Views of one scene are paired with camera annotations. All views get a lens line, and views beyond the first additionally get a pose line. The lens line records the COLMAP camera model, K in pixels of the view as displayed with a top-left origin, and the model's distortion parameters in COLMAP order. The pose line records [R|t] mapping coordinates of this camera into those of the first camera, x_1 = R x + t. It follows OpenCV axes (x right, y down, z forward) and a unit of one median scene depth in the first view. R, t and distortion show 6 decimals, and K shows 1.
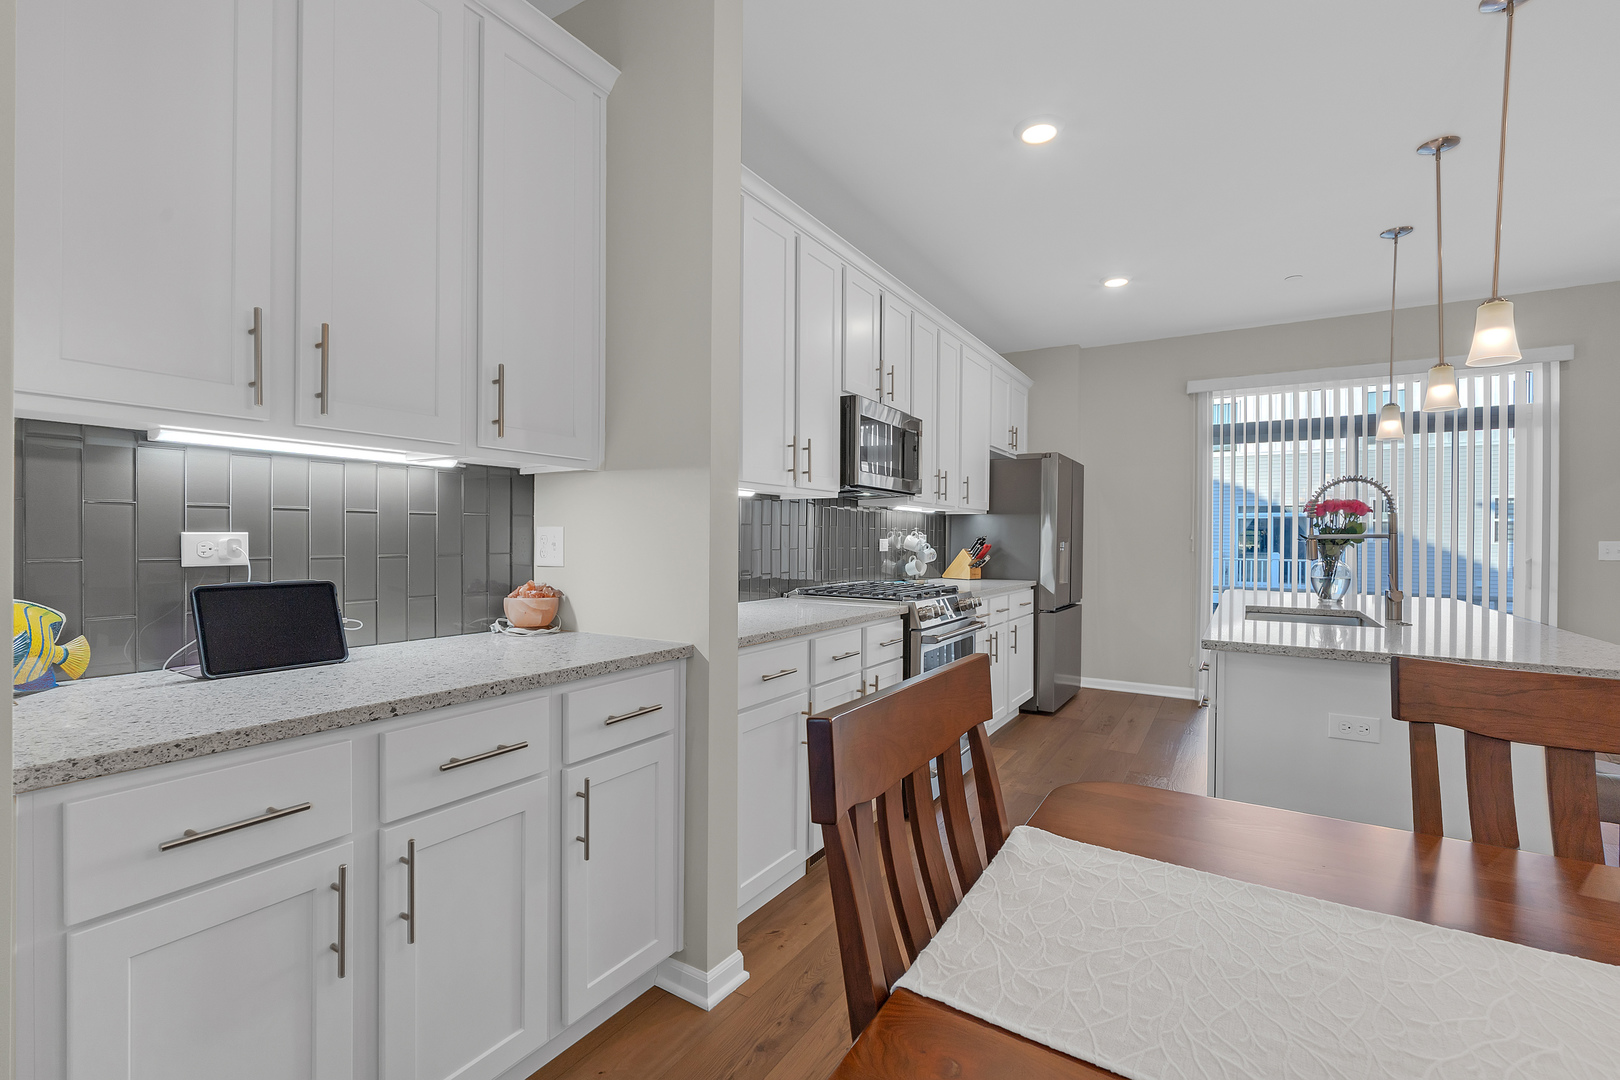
lens RADIAL K [[707.4, 0, 813.1], [0, 707.4, 546.7], [0, 0, 1]] dist [-0.005367, -0.000111]
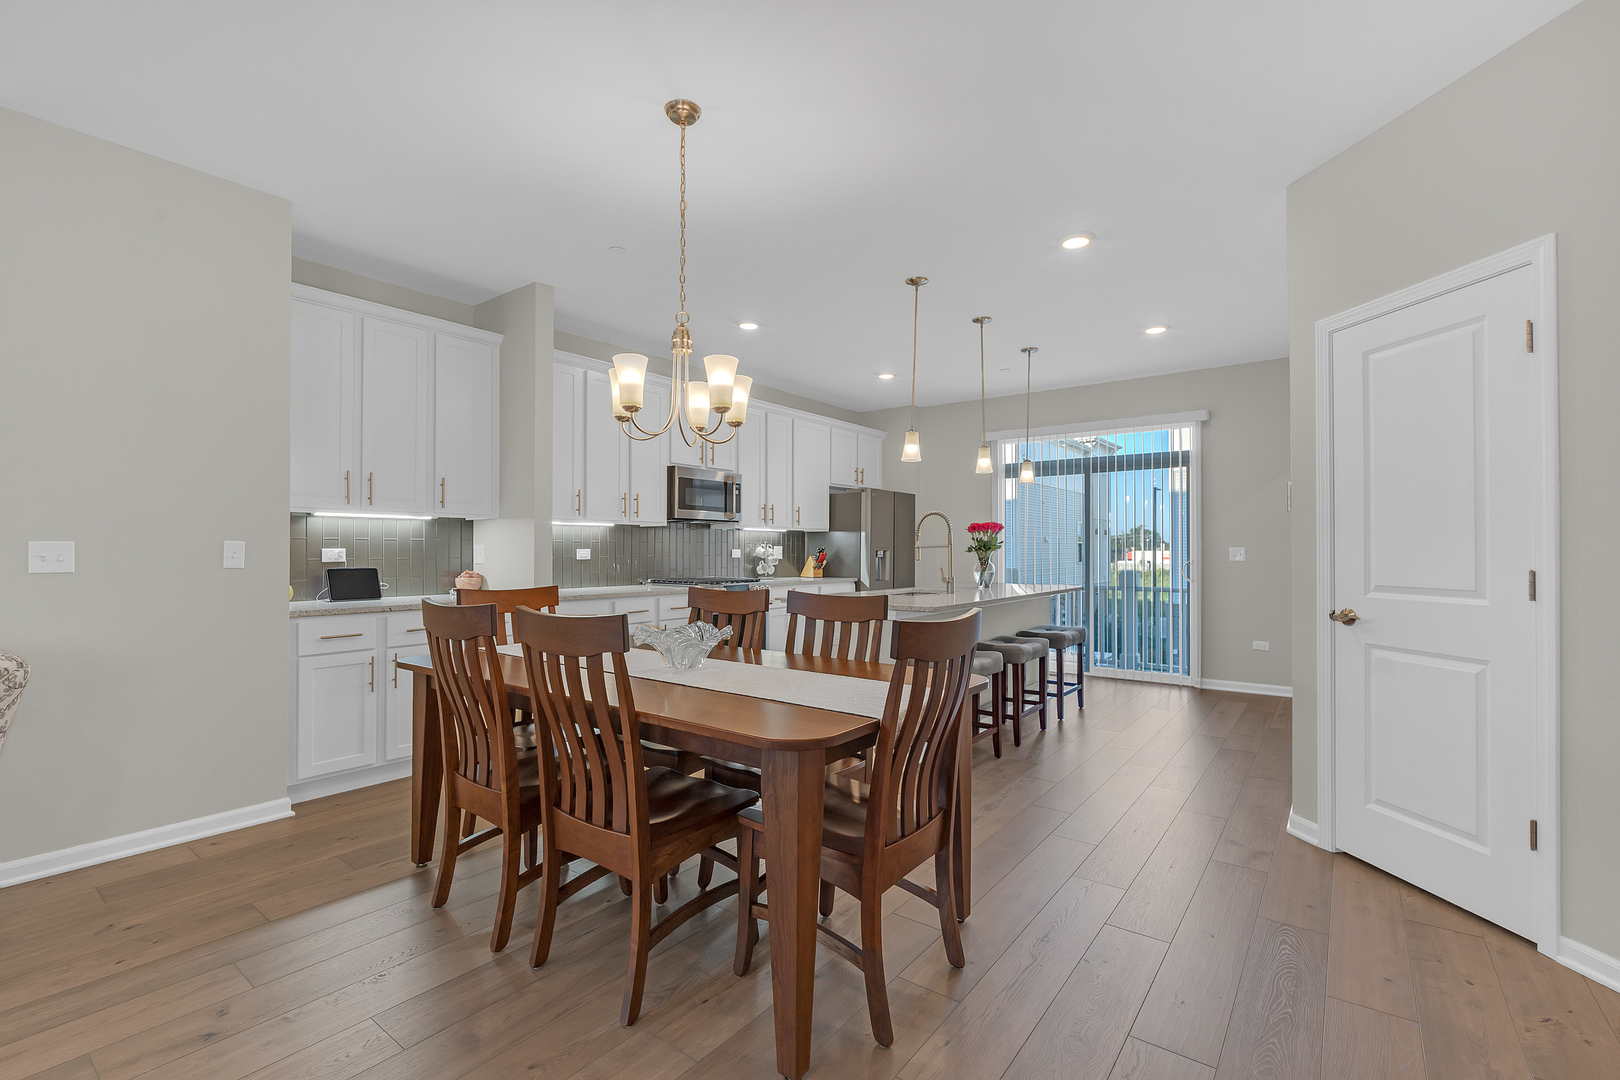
lens RADIAL K [[707.4, 0, 802.0], [0, 707.4, 551.2], [0, 0, 1]] dist [-0.005367, -0.000111]
pose [[0.993897, -0.007469, -0.110056, 0.861884], [0.006384, 0.999928, -0.010203, 0.019224], [0.110124, 0.009438, 0.993873, -1.042702]]
